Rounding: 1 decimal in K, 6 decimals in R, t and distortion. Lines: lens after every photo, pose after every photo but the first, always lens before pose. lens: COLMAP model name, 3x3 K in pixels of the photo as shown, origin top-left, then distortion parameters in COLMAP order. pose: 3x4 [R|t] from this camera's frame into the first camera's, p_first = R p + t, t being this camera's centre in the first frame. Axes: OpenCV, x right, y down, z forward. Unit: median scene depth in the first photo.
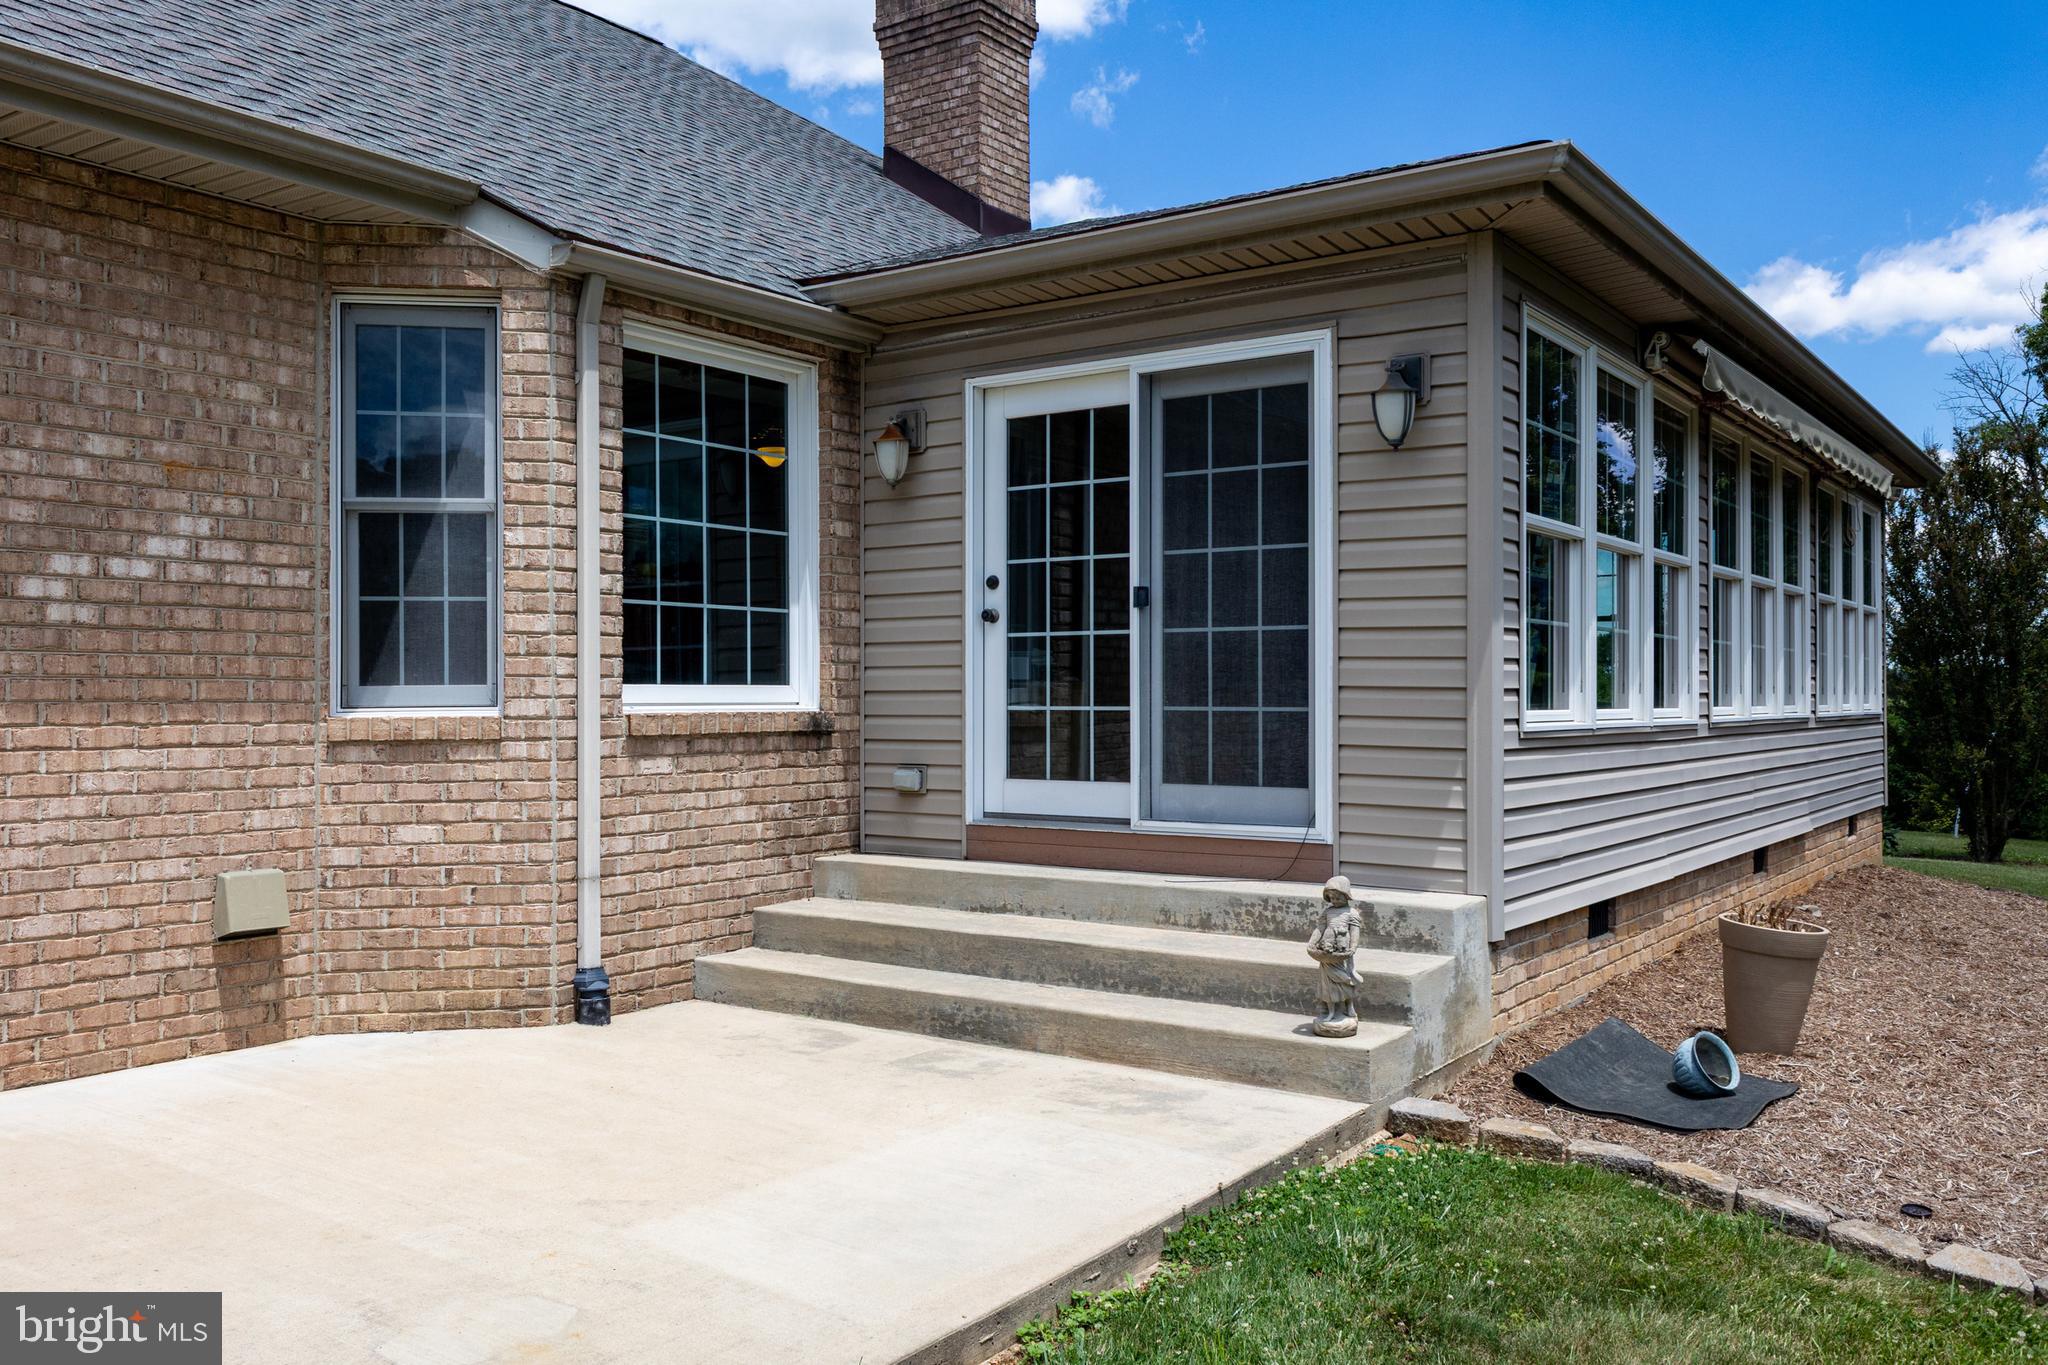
lens RADIAL K [[1702.2, 0, 1026.5], [0, 1702.2, 682.9], [0, 0, 1]] dist [0.024255, -0.038667]
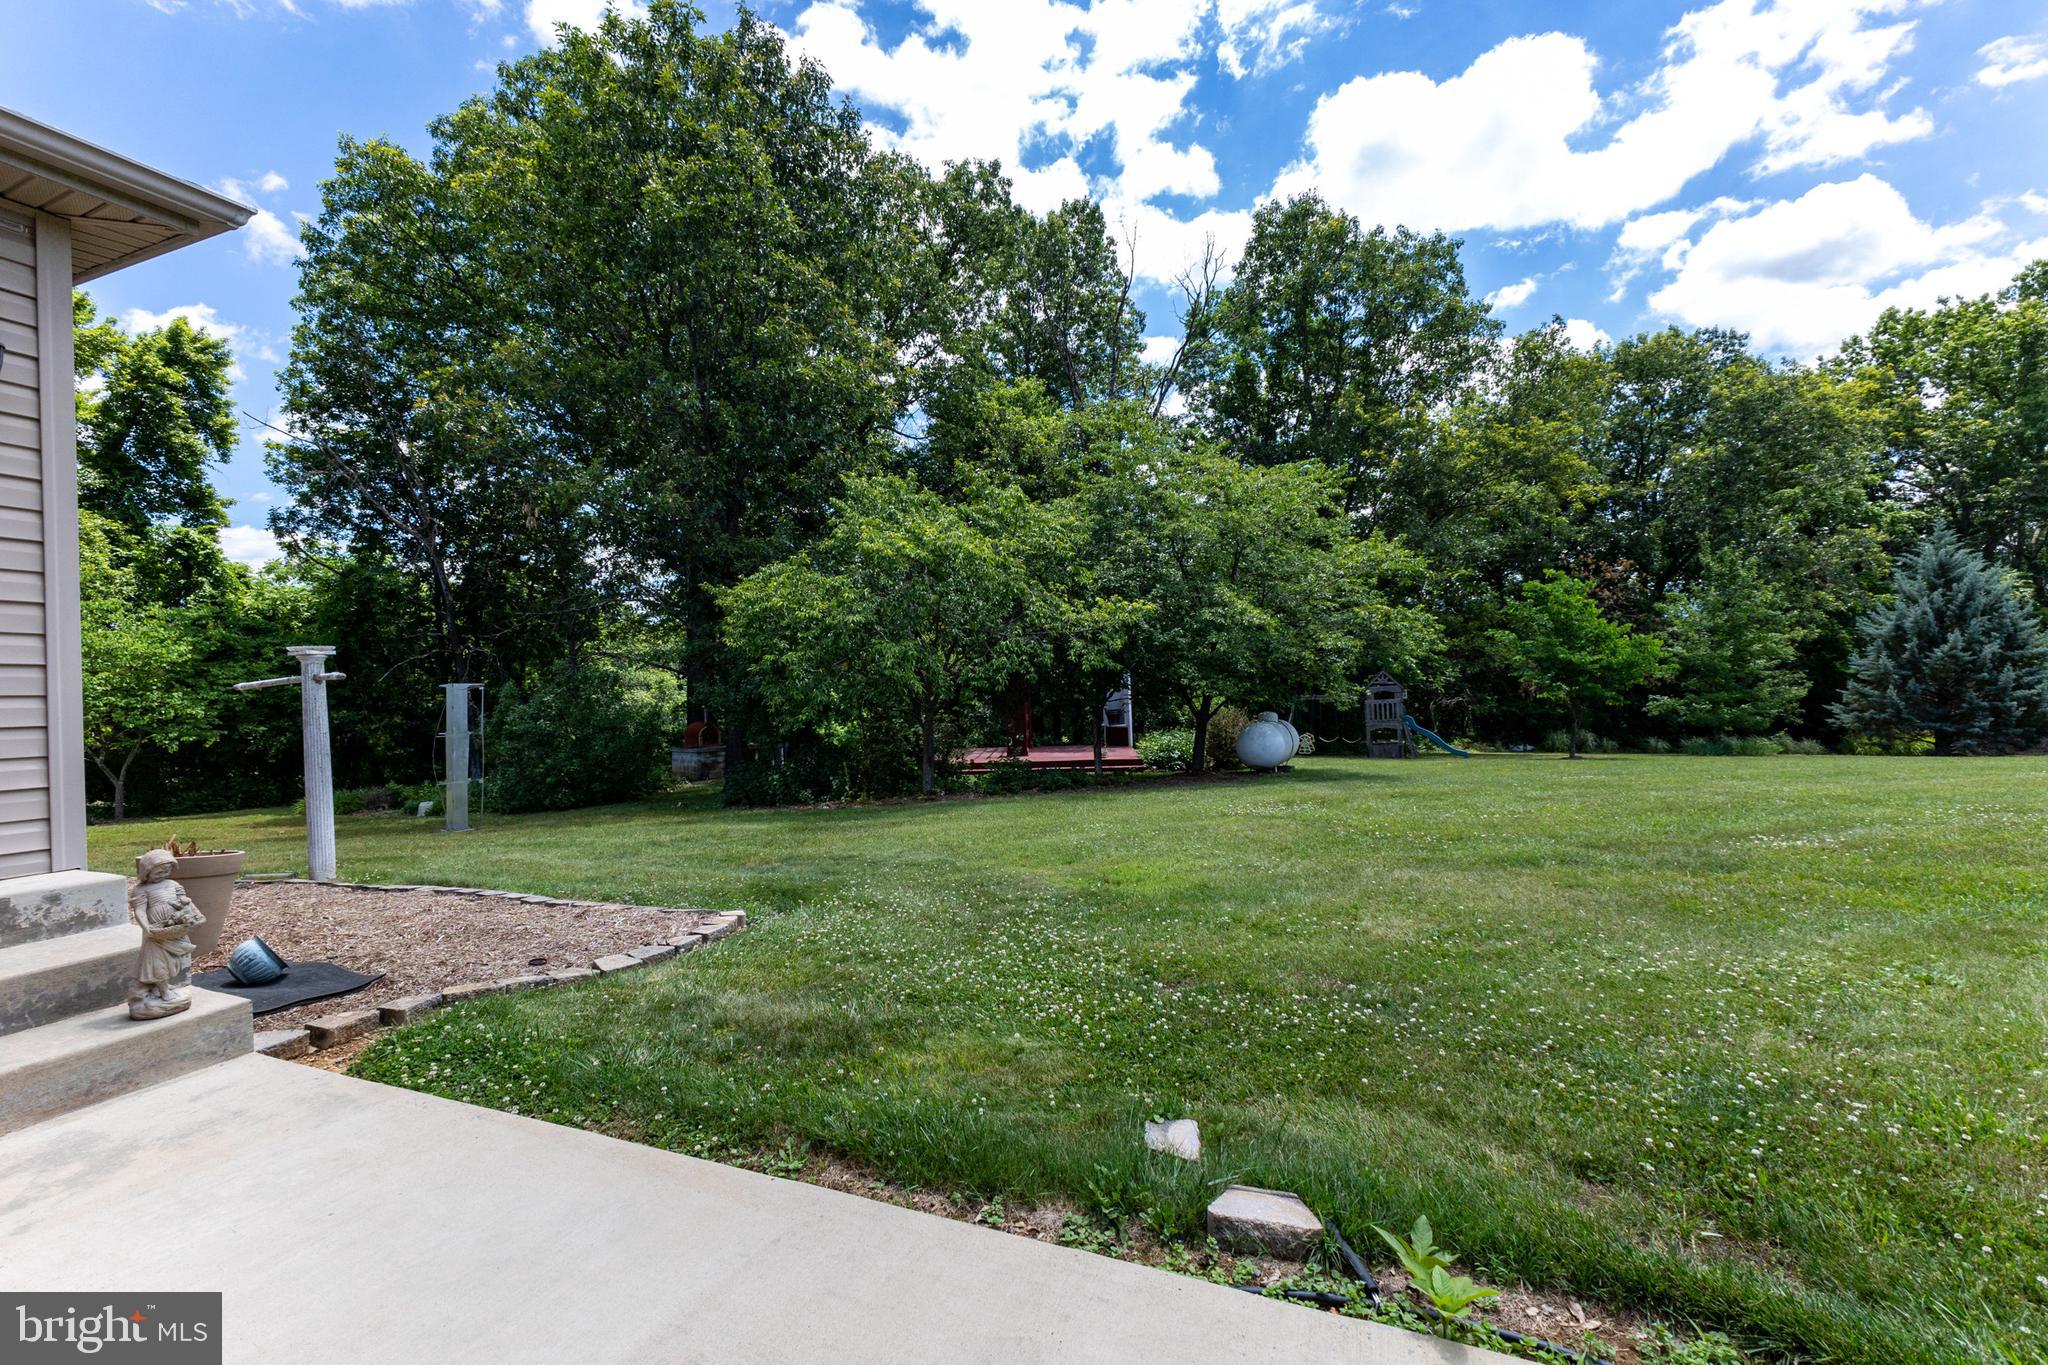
lens RADIAL K [[890.8, 0, 1029.7], [0, 890.8, 692.7], [0, 0, 1]] dist [0.011079, 0.000498]
pose [[-0.227074, -0.014386, 0.973771, -0.361657], [0.012461, 0.999766, 0.017675, 0.015536], [-0.973798, 0.016148, -0.226842, 0.521529]]
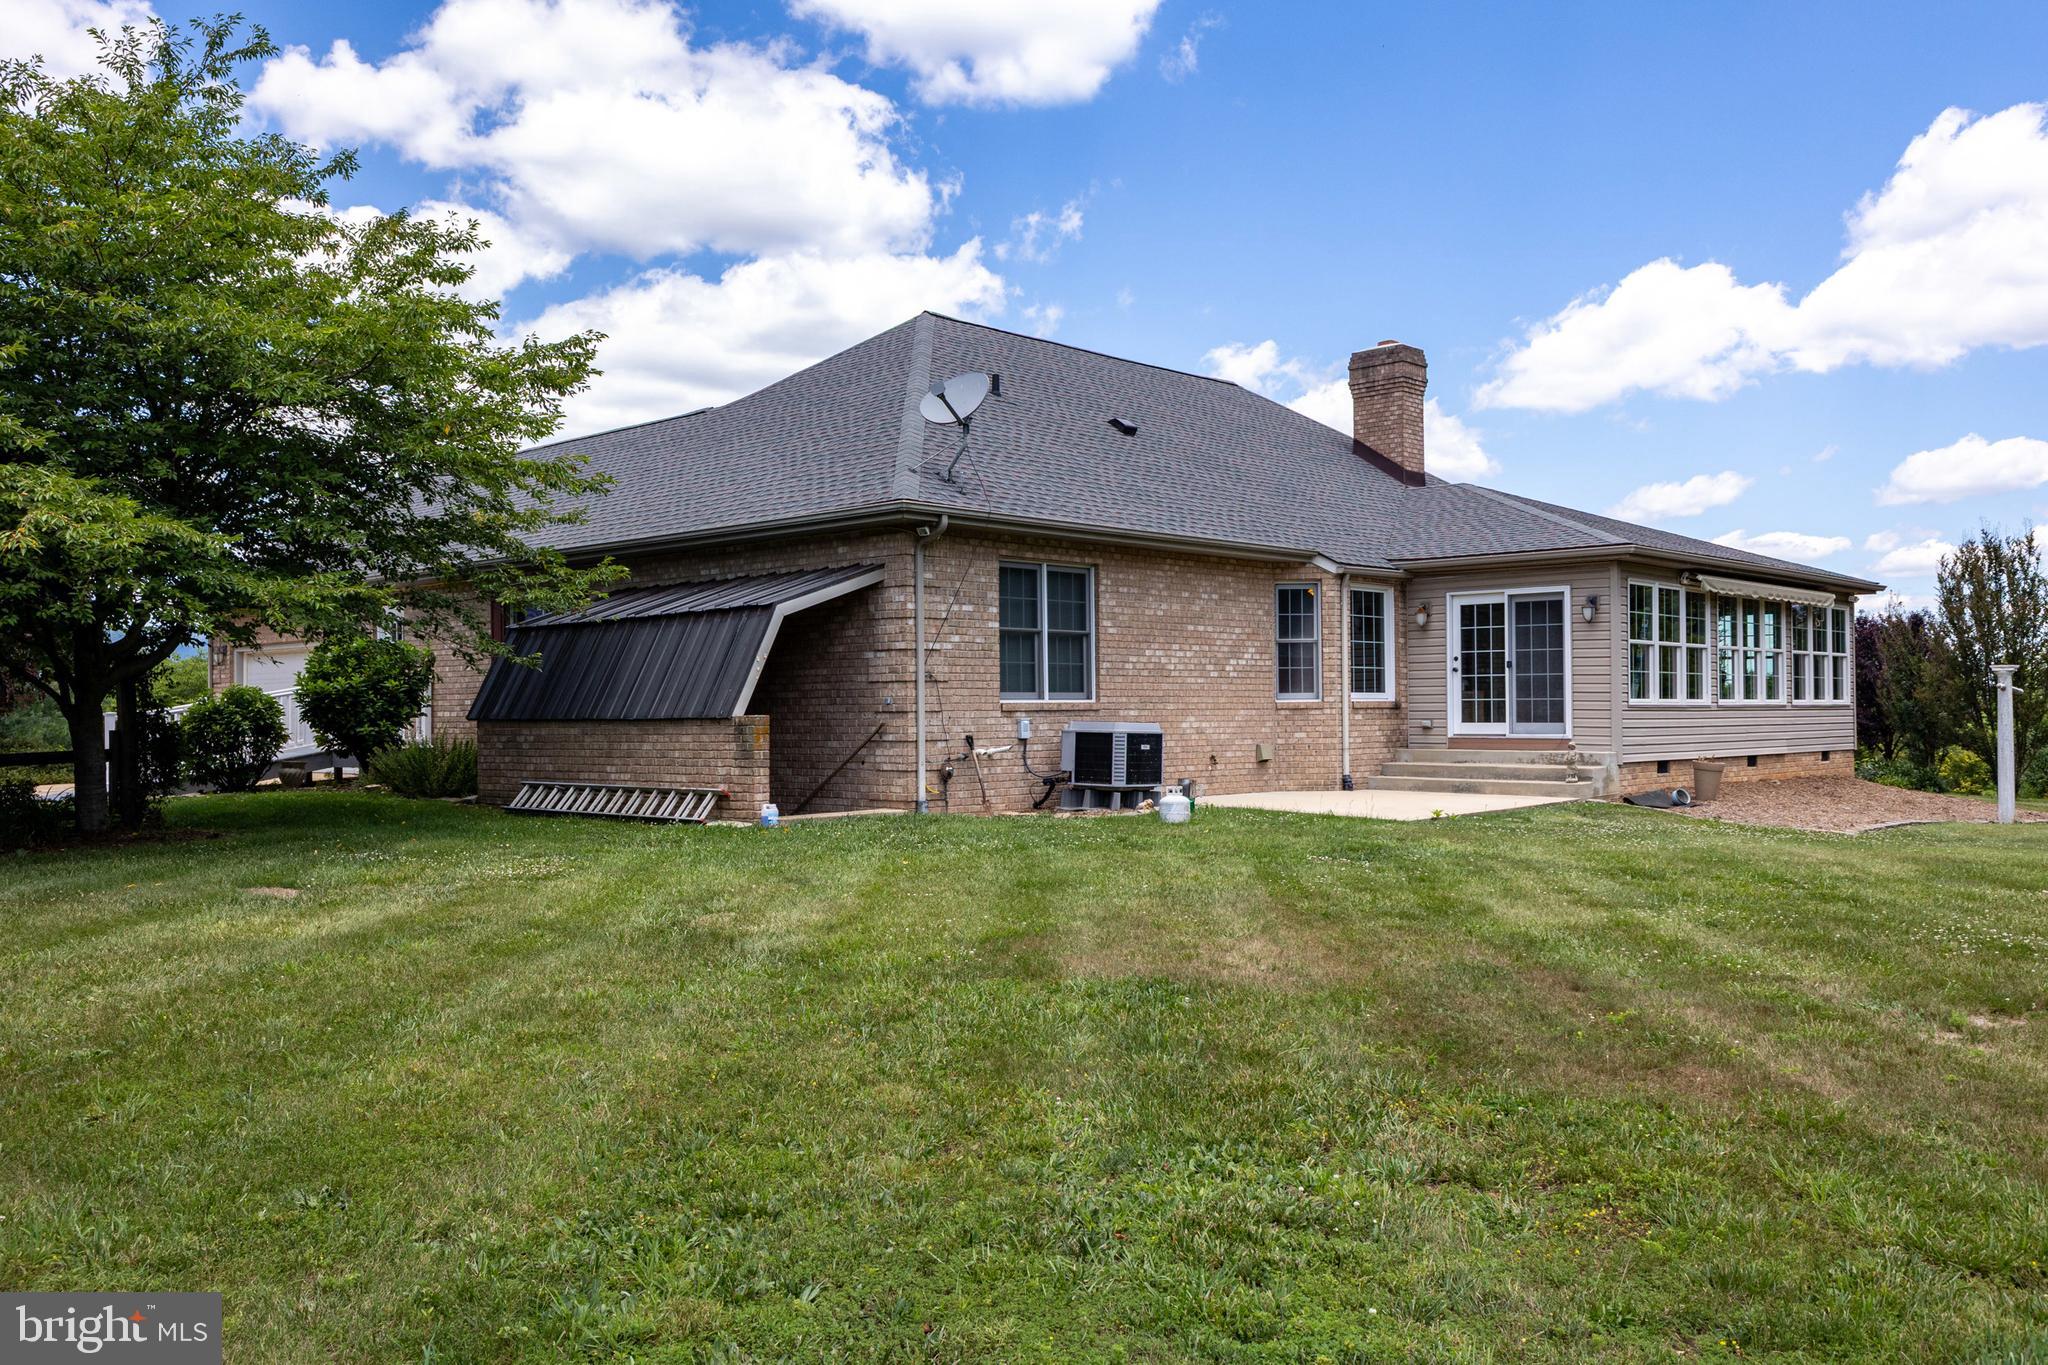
lens RADIAL K [[1702.2, 0, 1029.4], [0, 1702.2, 686.4], [0, 0, 1]] dist [0.024255, -0.038667]
pose [[0.990152, -0.006712, -0.139835, -0.376127], [0.005652, 0.999952, -0.007974, 0.011758], [0.139881, 0.007105, 0.990143, -2.288023]]
